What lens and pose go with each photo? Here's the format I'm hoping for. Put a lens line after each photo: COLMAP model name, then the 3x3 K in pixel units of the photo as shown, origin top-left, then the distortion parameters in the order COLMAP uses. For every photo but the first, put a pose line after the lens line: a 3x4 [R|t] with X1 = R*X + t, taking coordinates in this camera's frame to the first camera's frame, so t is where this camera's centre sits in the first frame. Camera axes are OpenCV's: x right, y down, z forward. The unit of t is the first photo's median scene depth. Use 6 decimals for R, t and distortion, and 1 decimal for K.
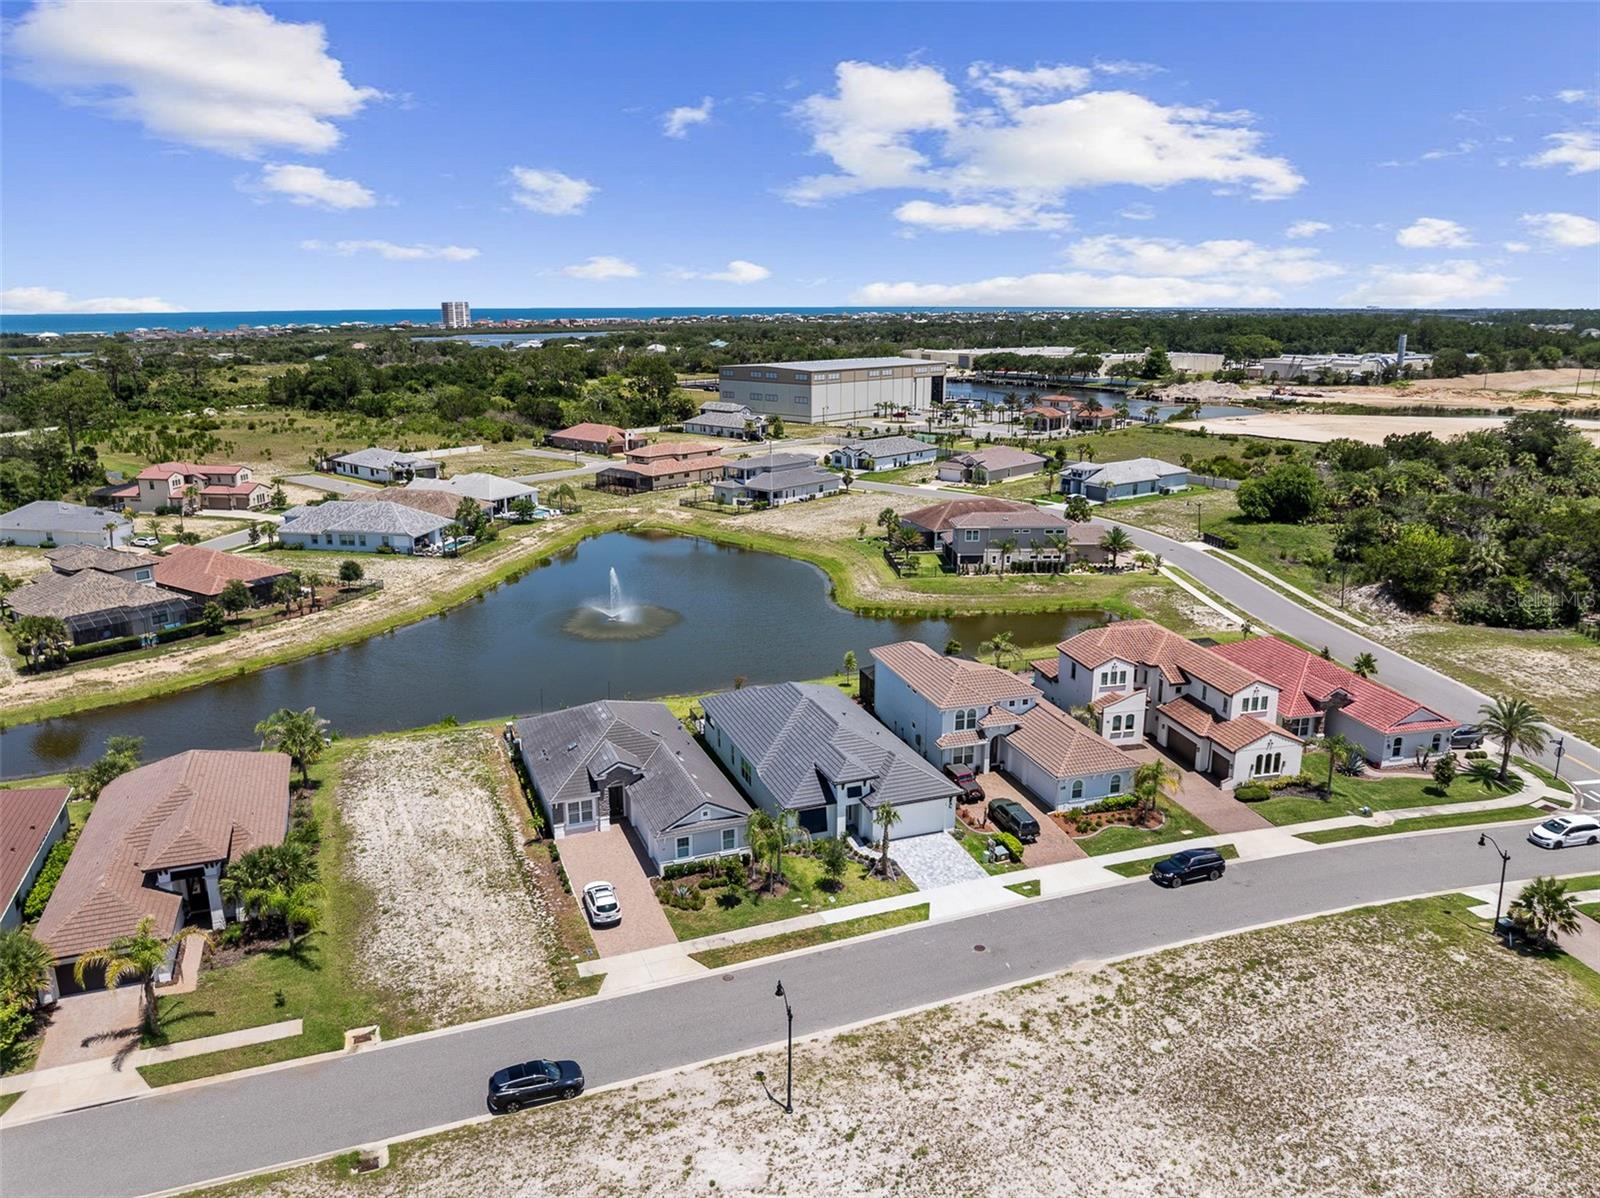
lens RADIAL K [[1135.8, 0, 800.0], [0, 1135.8, 599.0], [0, 0, 1]] dist [-0.042263, 0.004048]
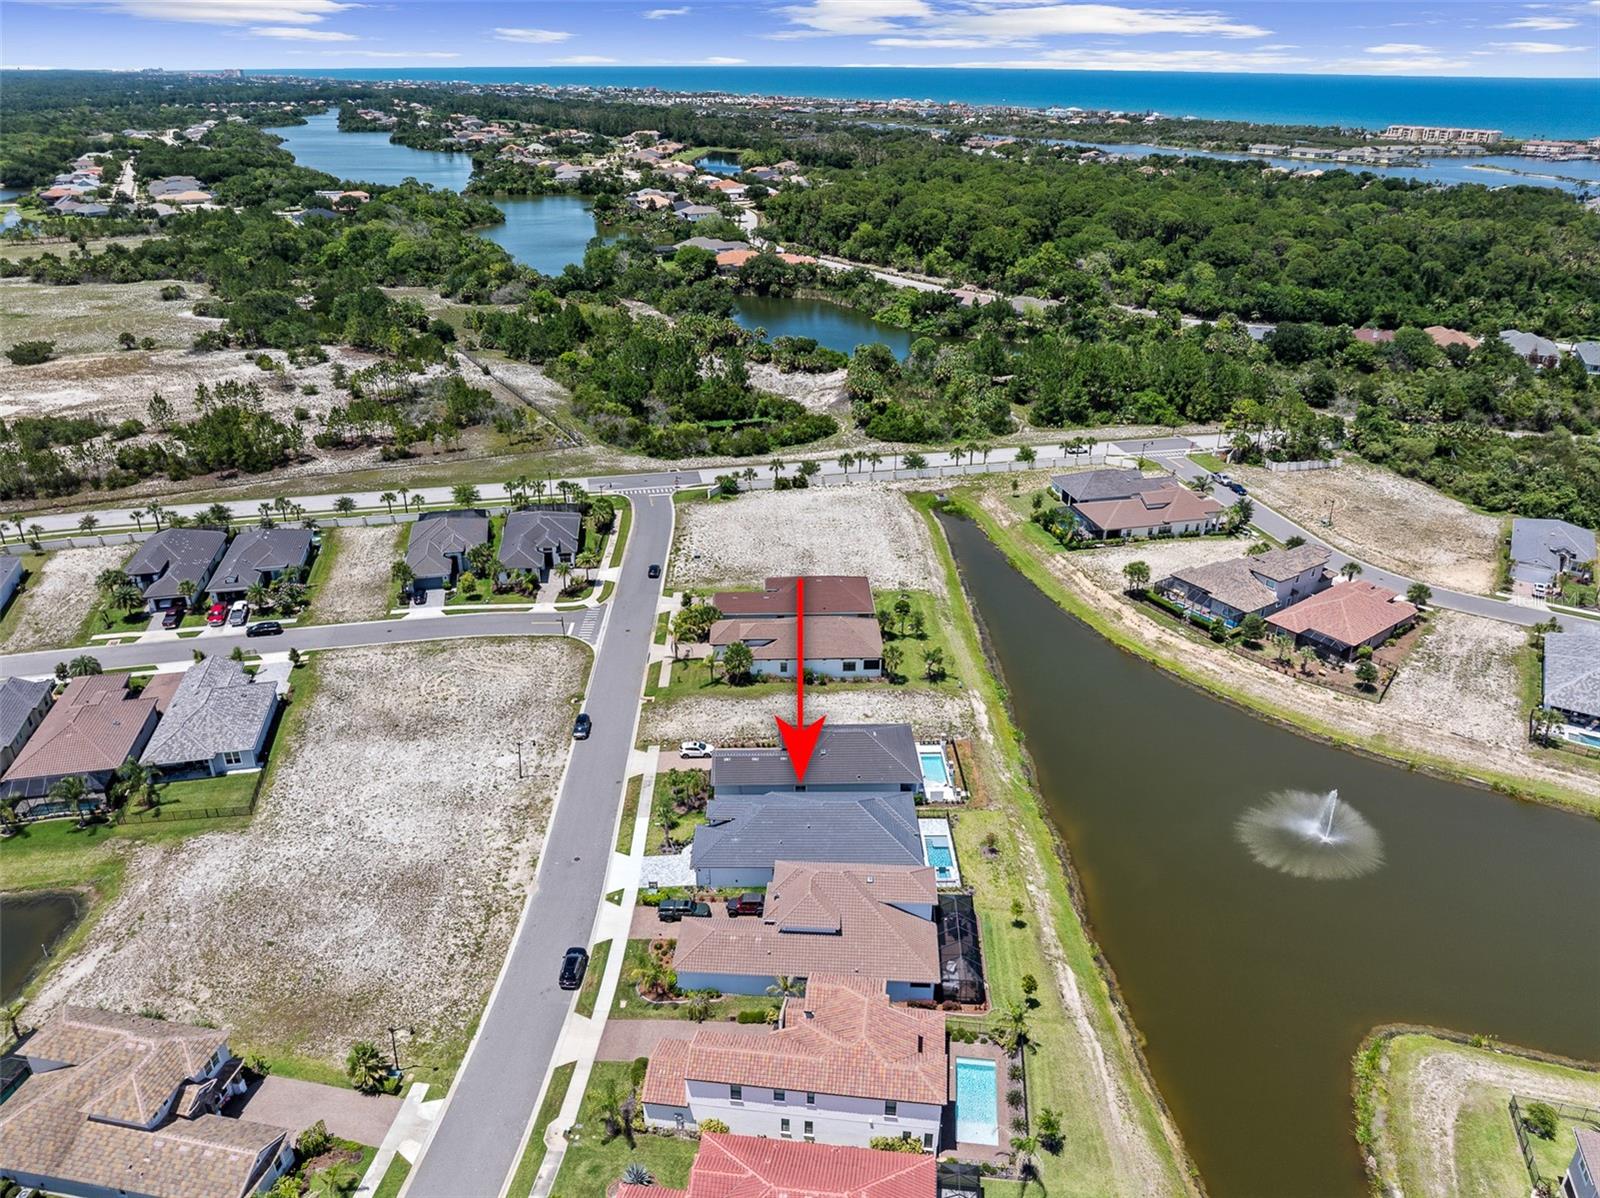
lens RADIAL K [[1145.4, 0, 798.9], [0, 1145.4, 562.9], [0, 0, 1]] dist [-0.038632, 0.004811]
pose [[-0.340585, 0.379075, -0.860409, 1.121052], [-0.240188, 0.849677, 0.469423, -0.820296], [0.909017, 0.366539, -0.198338, 1.171129]]
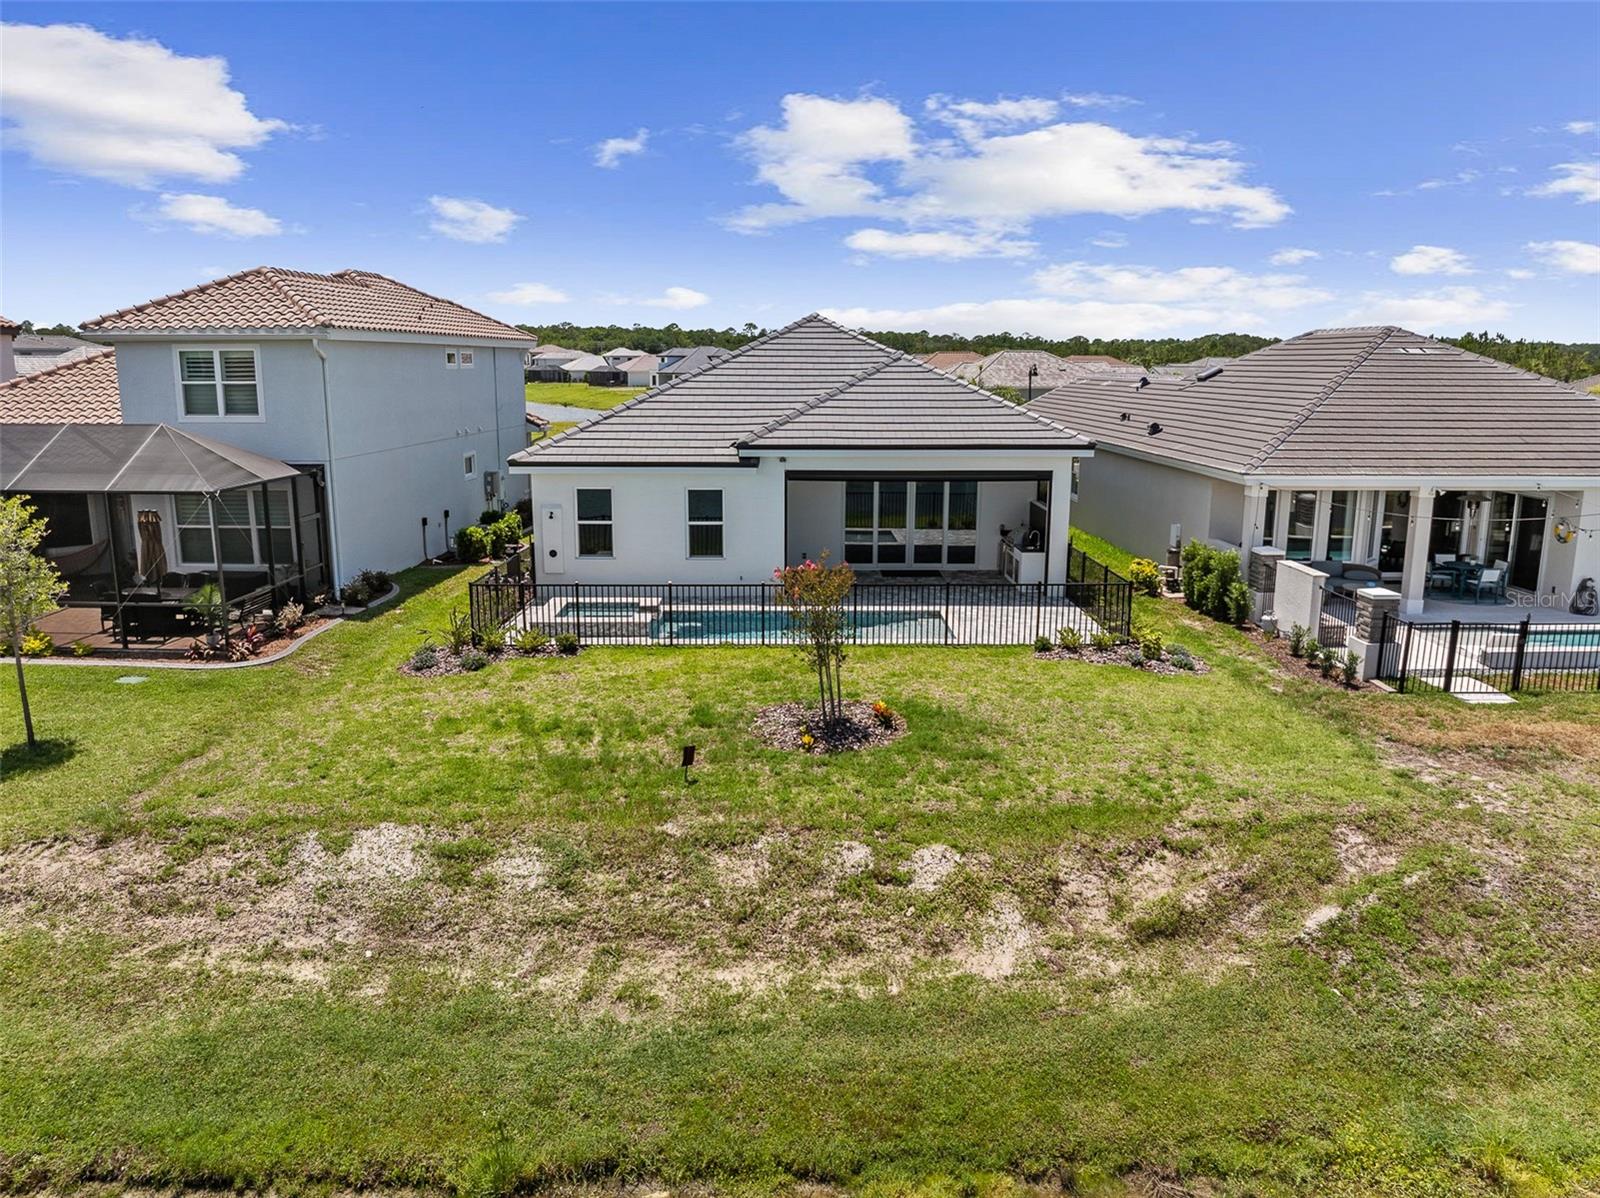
lens RADIAL K [[1135.8, 0, 800.0], [0, 1135.8, 599.0], [0, 0, 1]] dist [-0.042263, 0.004048]
pose [[-0.941296, -0.069681, 0.330314, -0.127051], [0.083977, 0.899375, 0.429037, 0.007269], [-0.326971, 0.431590, -0.840726, 1.397091]]
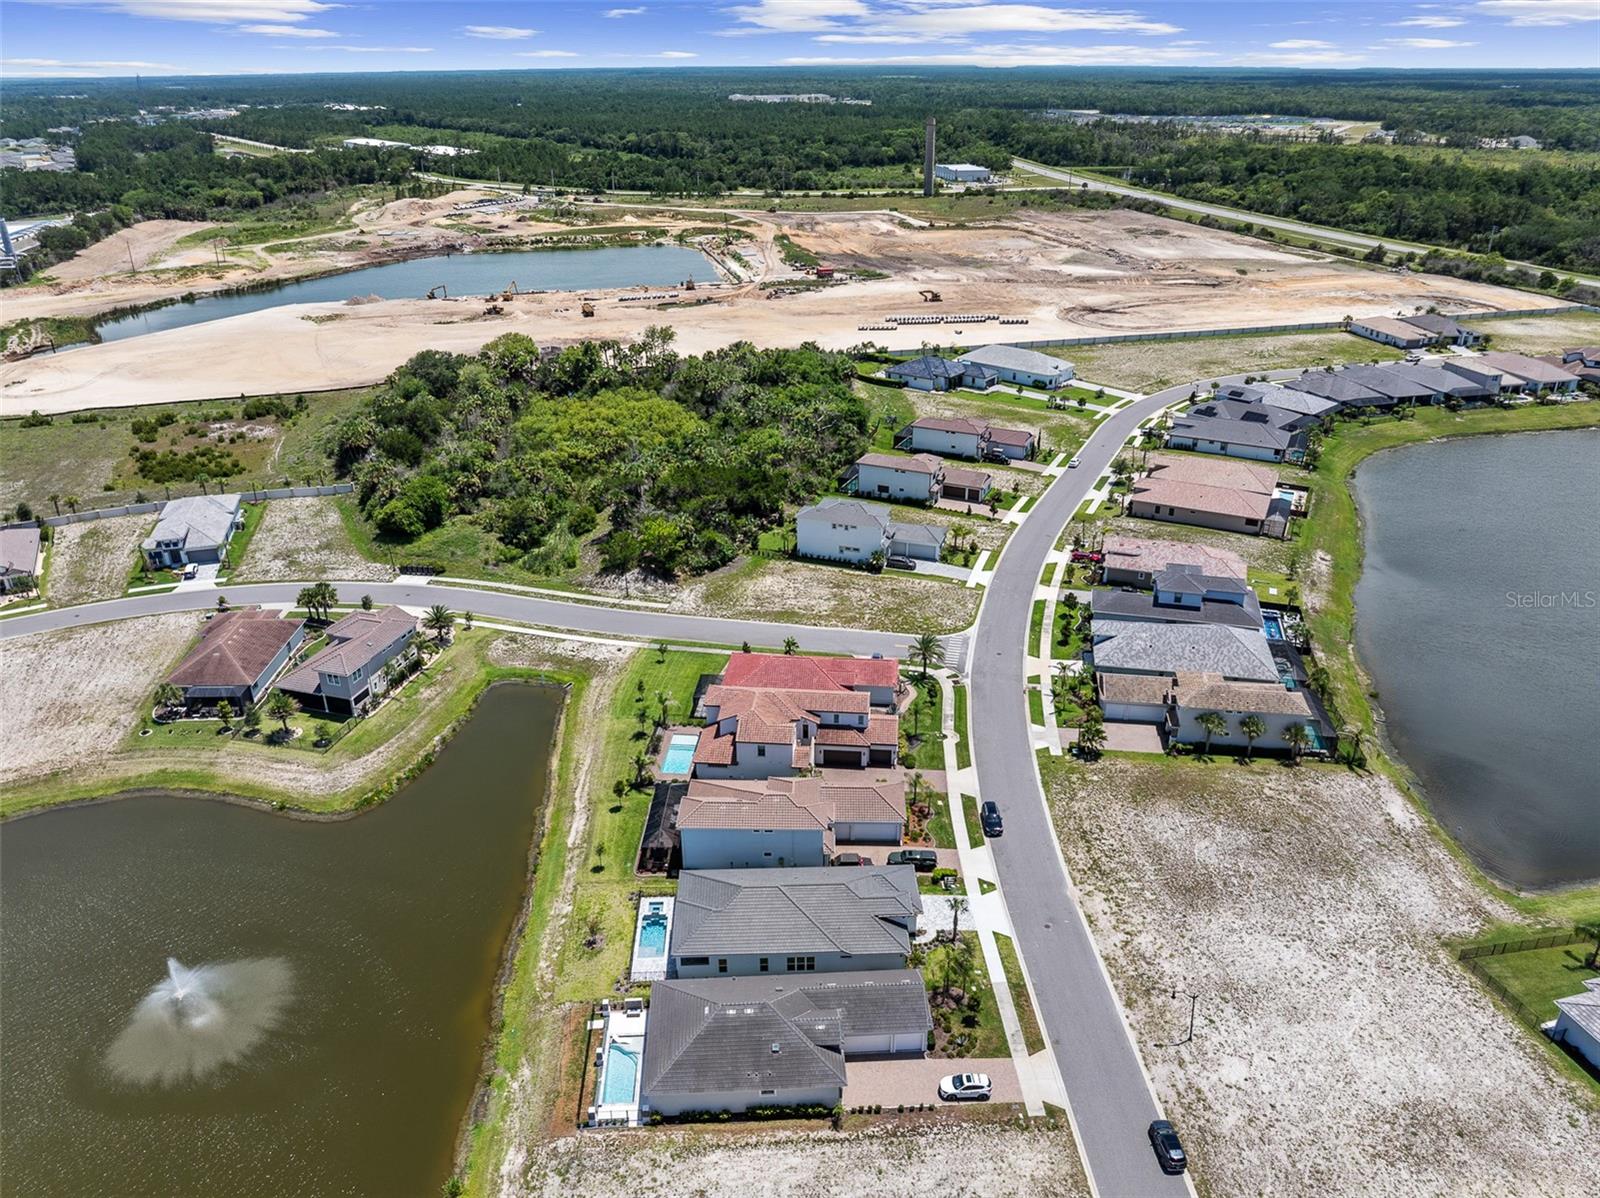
lens RADIAL K [[1135.8, 0, 800.0], [0, 1135.8, 599.0], [0, 0, 1]] dist [-0.042263, 0.004048]
pose [[0.316257, -0.409349, 0.855812, -0.935268], [0.244320, 0.906829, 0.343465, -0.627612], [-0.916673, 0.100469, 0.386804, 0.487104]]
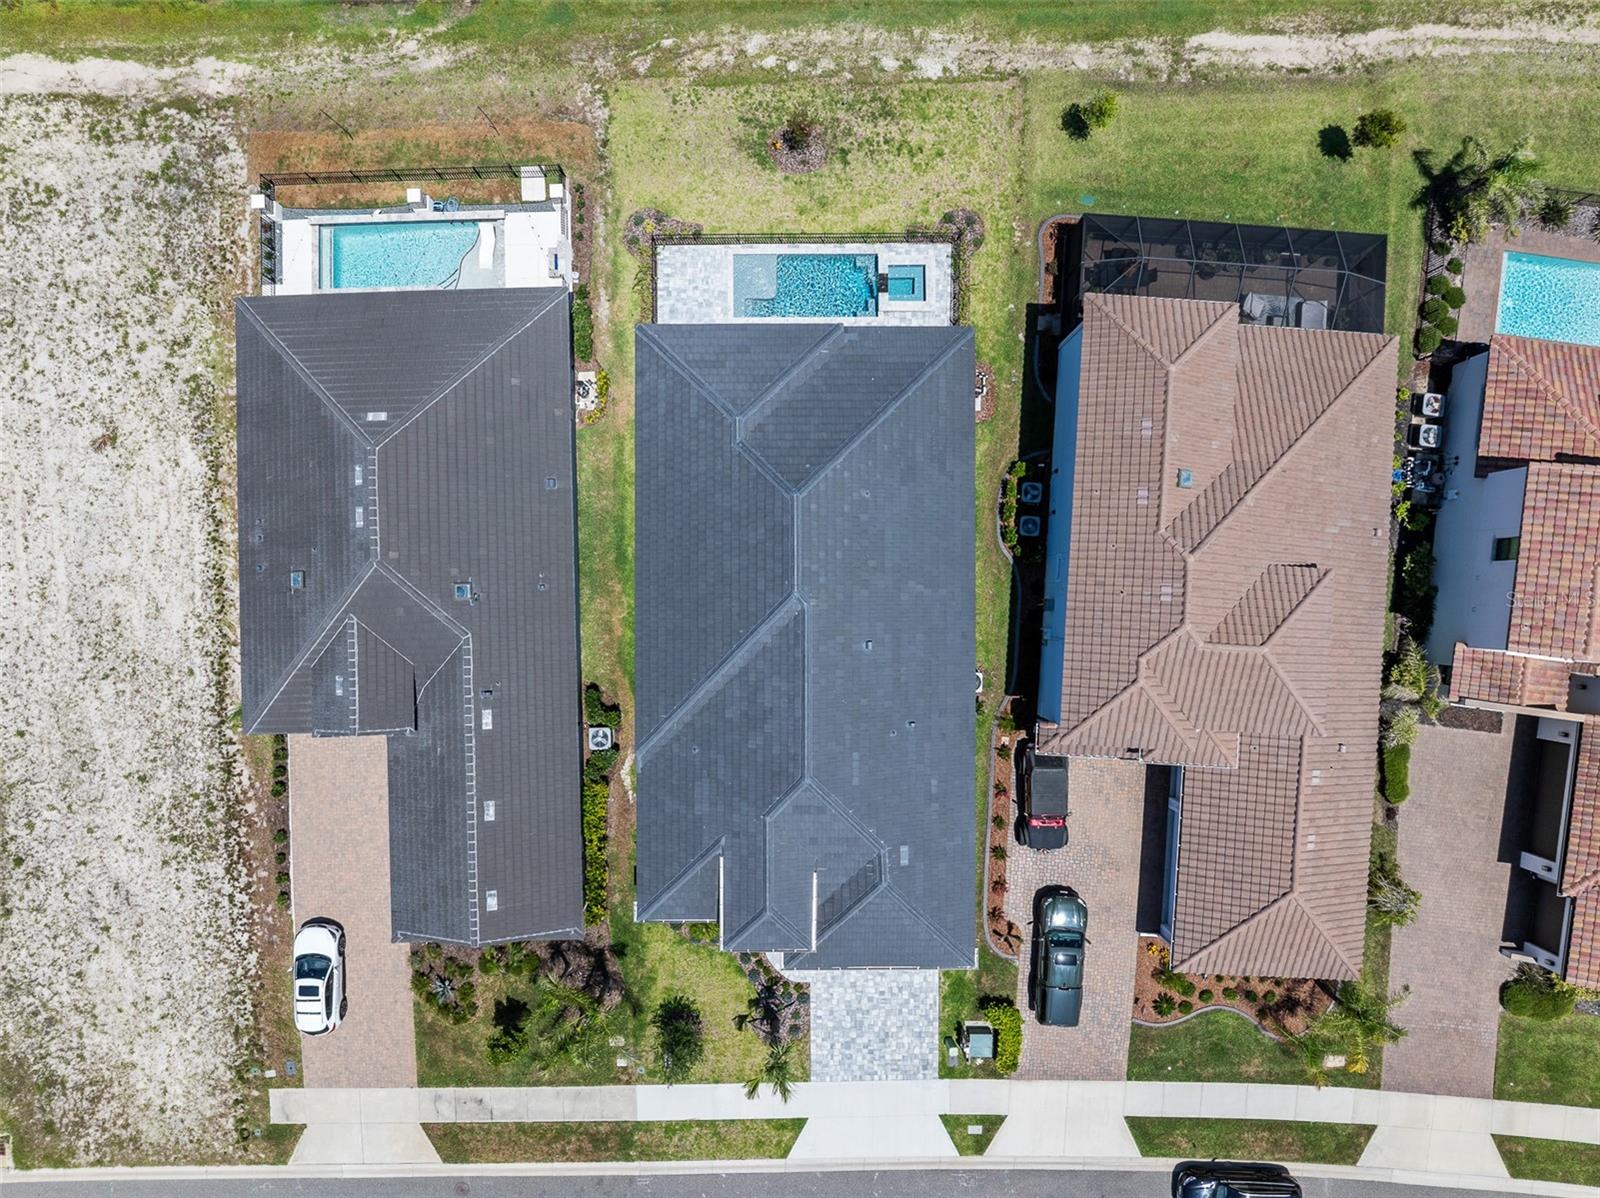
lens RADIAL K [[1177.0, 0, 800.0], [0, 1177.0, 599.0], [0, 0, 1]] dist [-0.073814, 0.053028]
pose [[0.938225, 0.346025, -0.000337, 0.006836], [-0.089454, 0.243489, 0.965770, -0.364876], [0.334262, -0.906080, 0.259400, 0.904937]]
